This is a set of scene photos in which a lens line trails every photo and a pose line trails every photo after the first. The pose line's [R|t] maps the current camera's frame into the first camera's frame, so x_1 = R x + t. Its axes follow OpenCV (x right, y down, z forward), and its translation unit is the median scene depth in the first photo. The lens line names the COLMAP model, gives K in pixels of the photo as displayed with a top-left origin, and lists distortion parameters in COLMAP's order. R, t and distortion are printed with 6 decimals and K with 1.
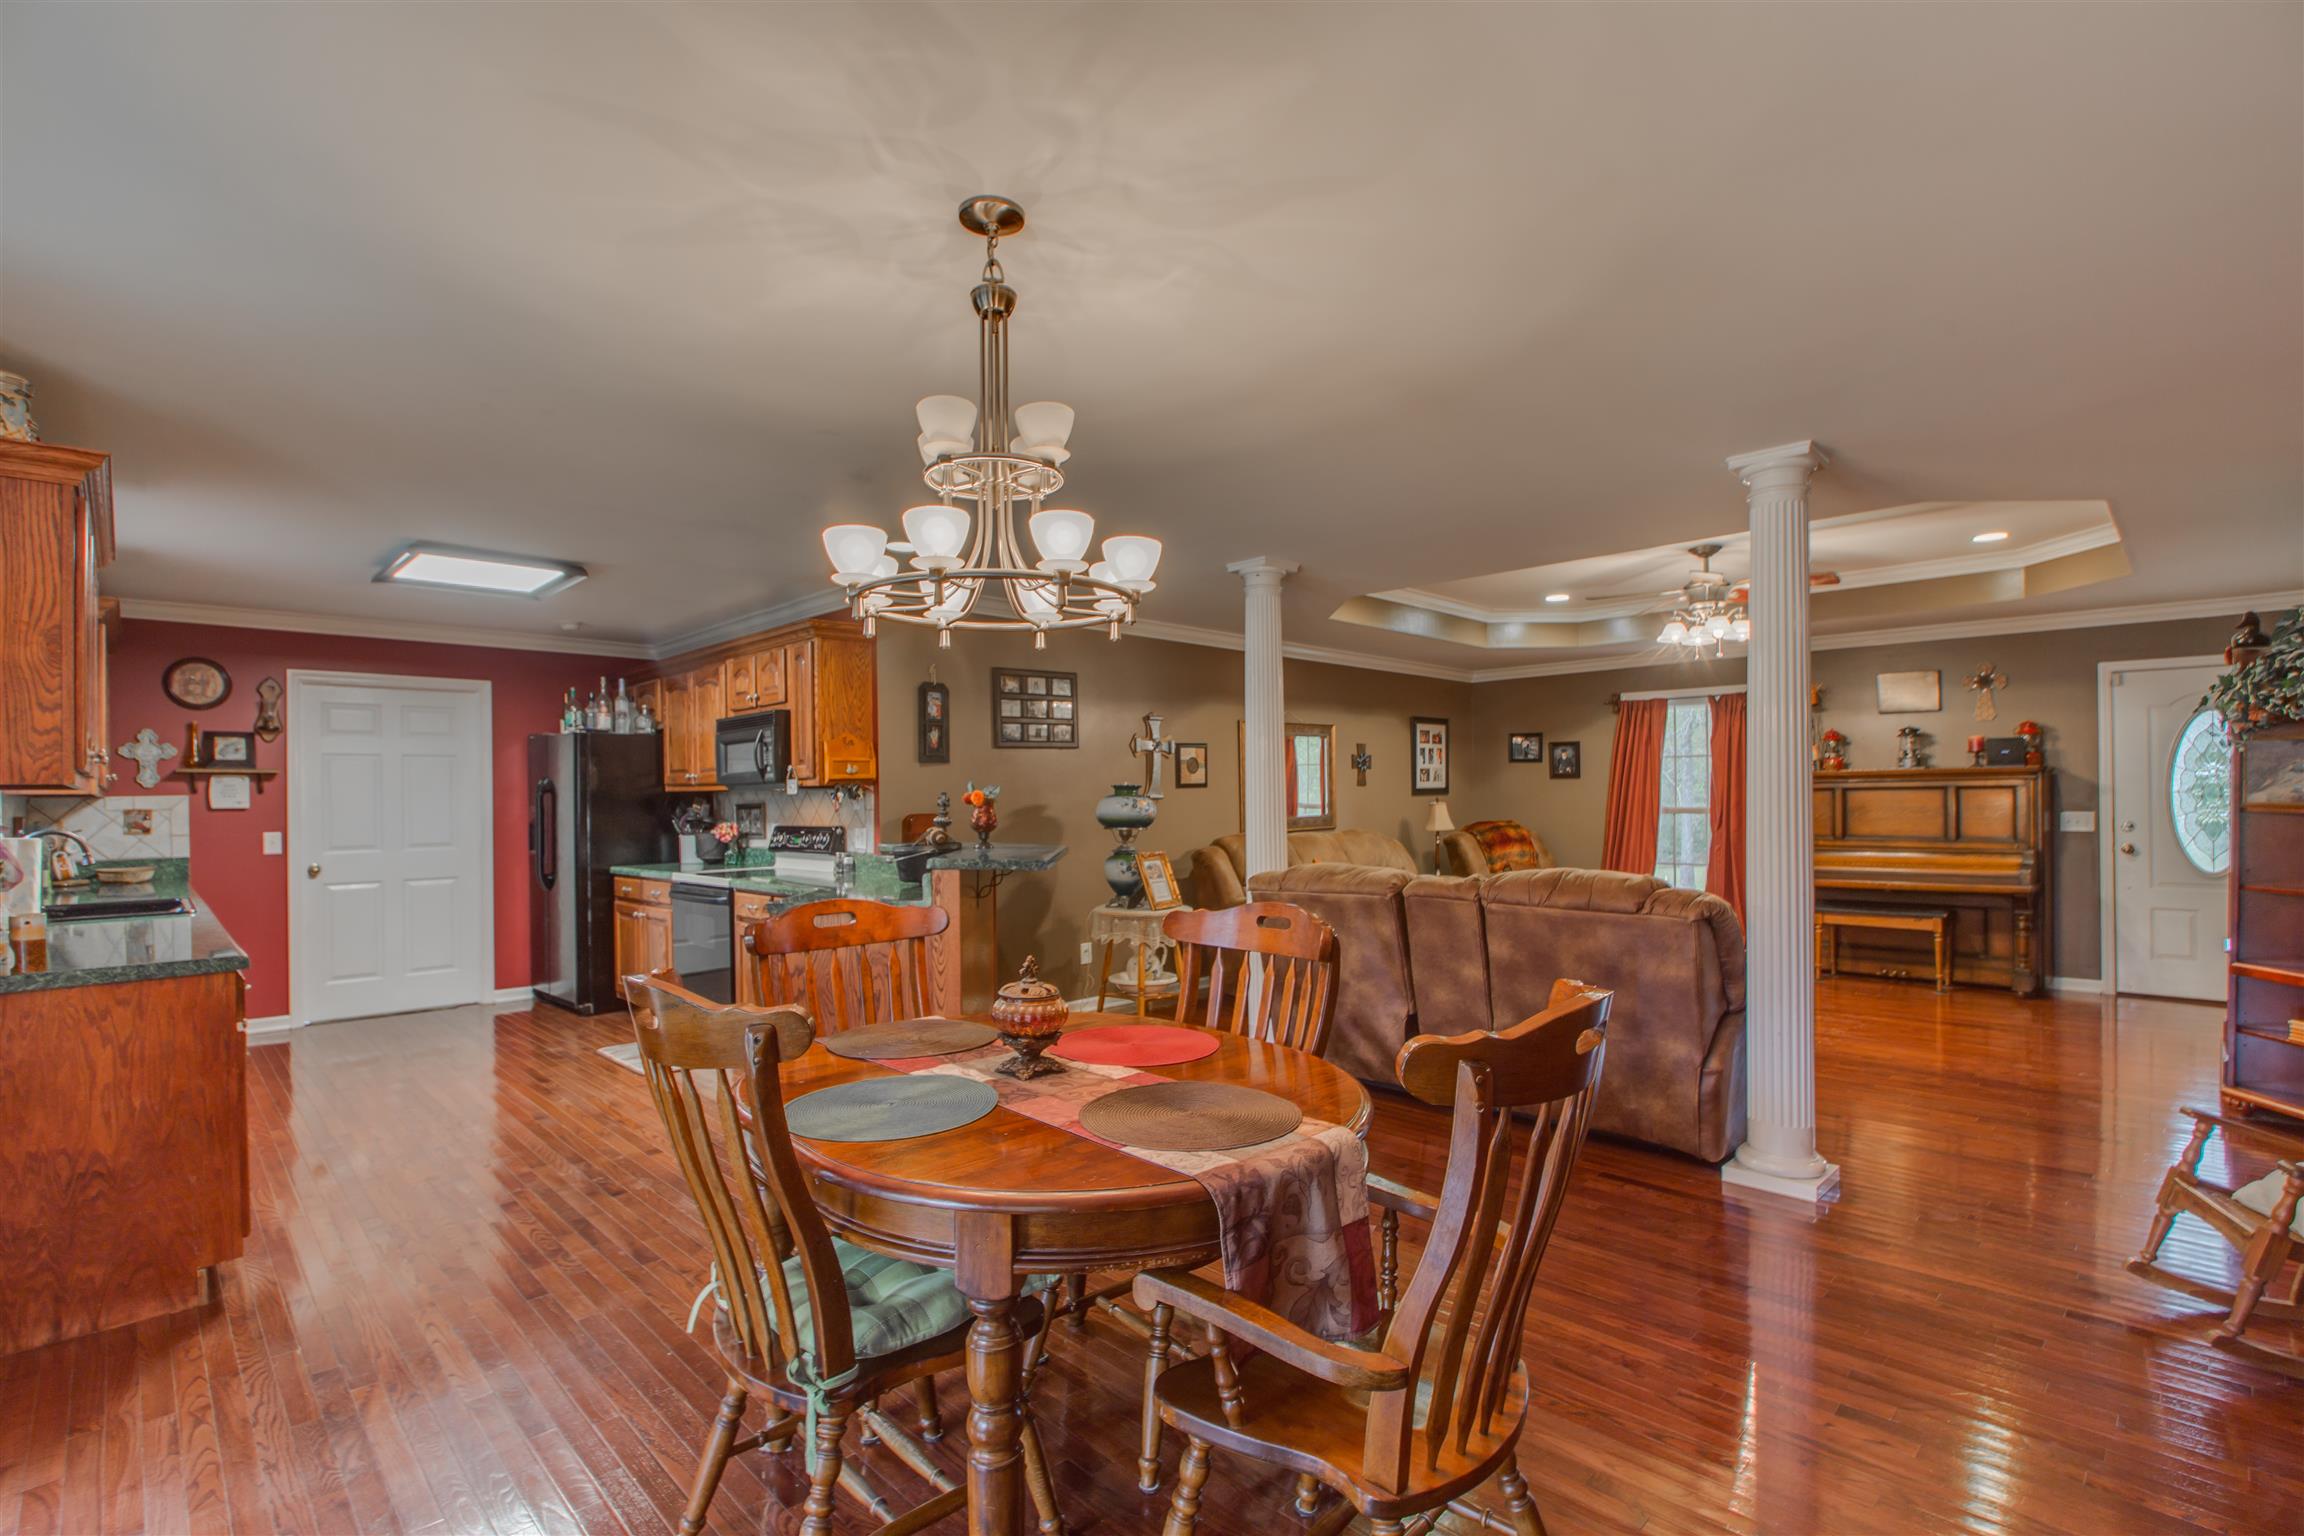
lens RADIAL K [[1061.3, 0, 1139.8], [0, 1061.3, 803.5], [0, 0, 1]] dist [-0.010130, -0.000464]
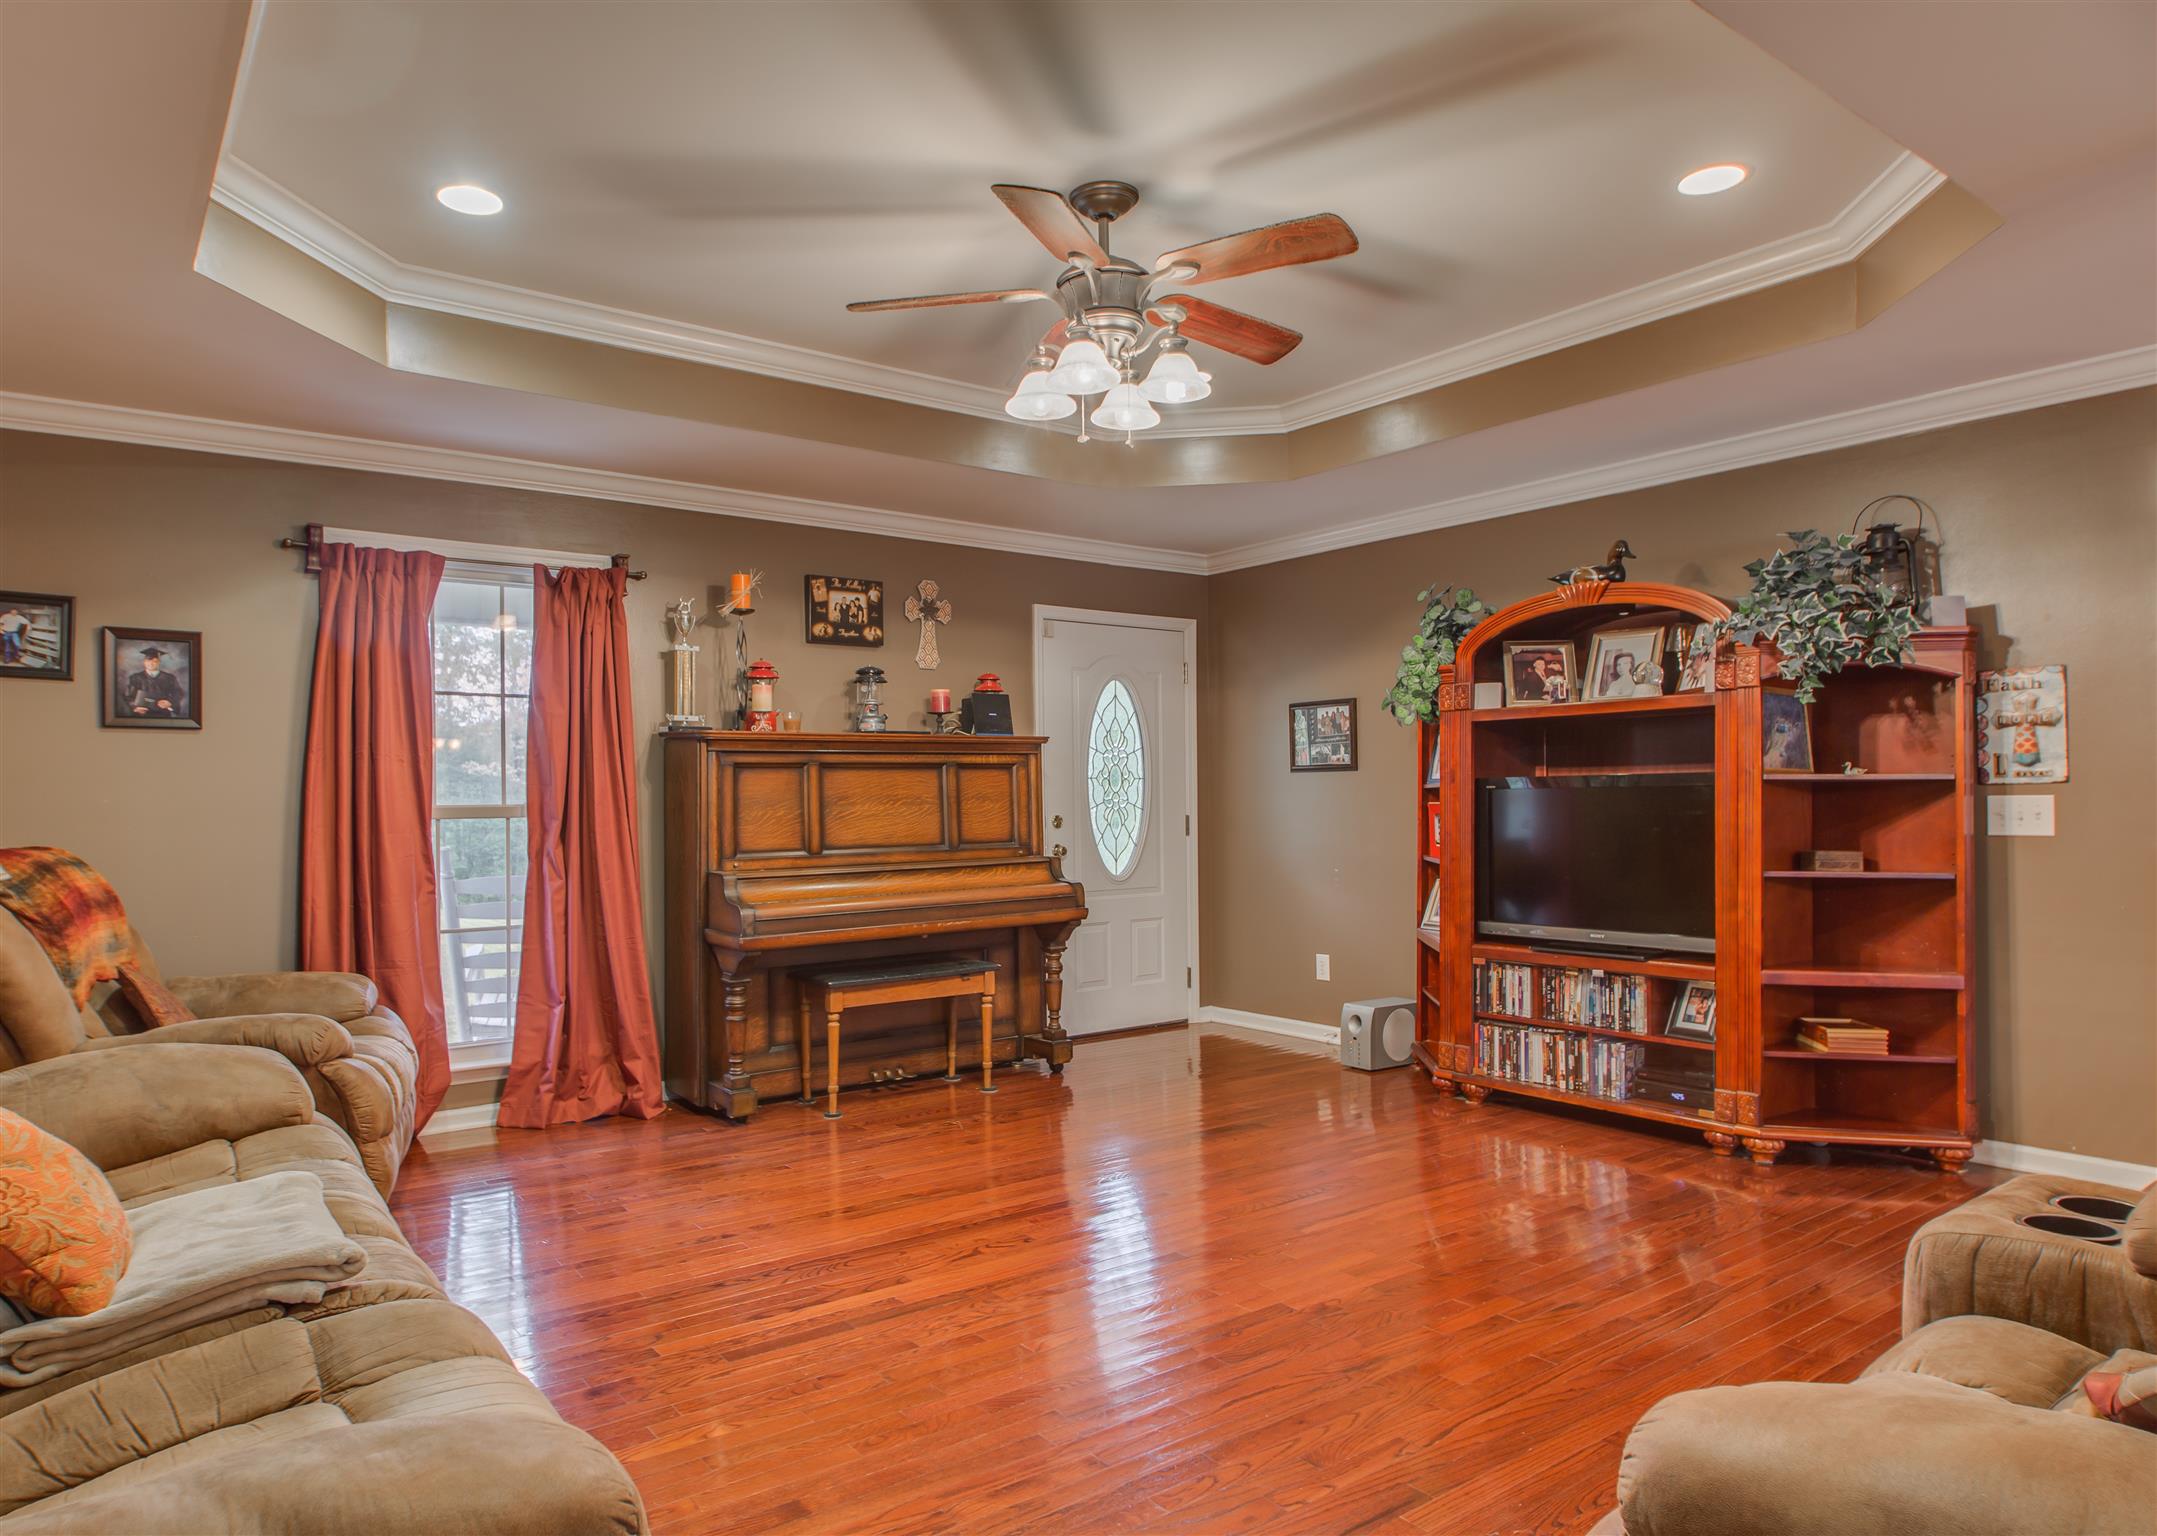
lens RADIAL K [[1322.0, 0, 1060.9], [0, 1322.0, 799.8], [0, 0, 1]] dist [0.015395, -0.000417]
pose [[0.133574, 0.006371, 0.991018, -0.017566], [0.016193, 0.999832, -0.008610, 0.013171], [-0.990906, 0.017197, 0.133449, 0.800397]]
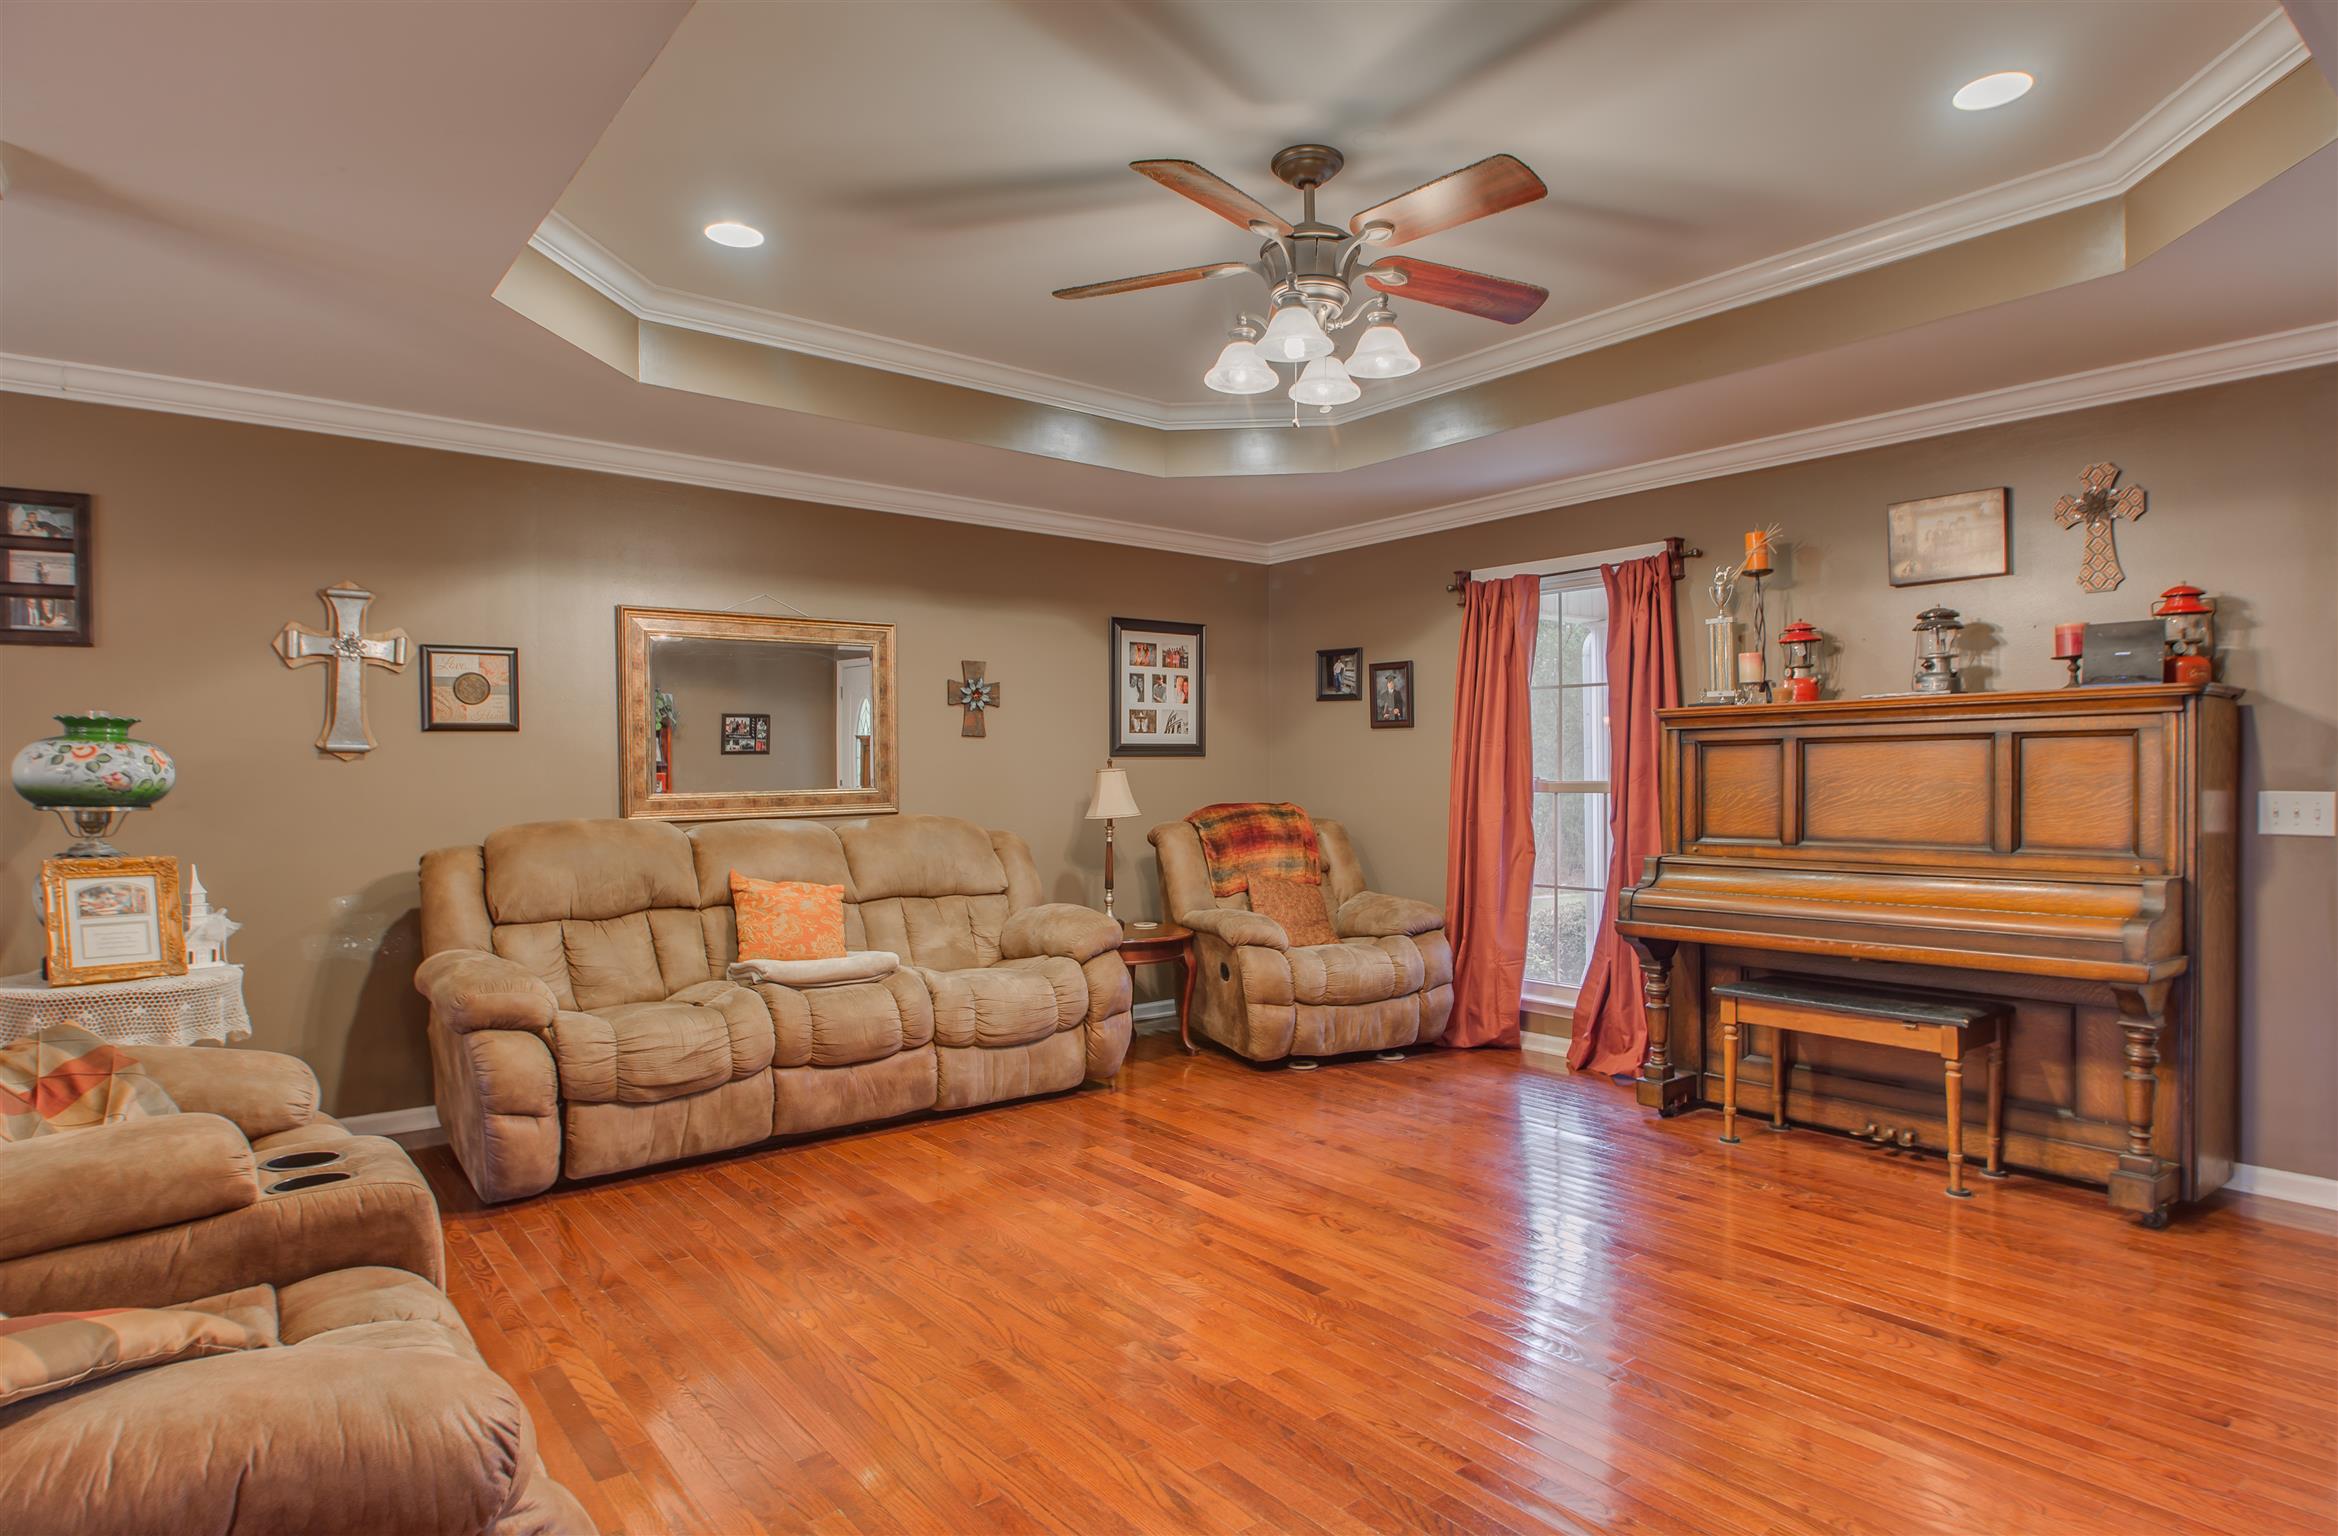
lens RADIAL K [[1301.1, 0, 1177.5], [0, 1301.1, 777.7], [0, 0, 1]] dist [-0.003769, -0.001511]
pose [[0.995139, 0.006627, -0.098258, 0.455375], [-0.007024, 0.999968, -0.003698, 0.007475], [0.098230, 0.004371, 0.995154, 0.395452]]
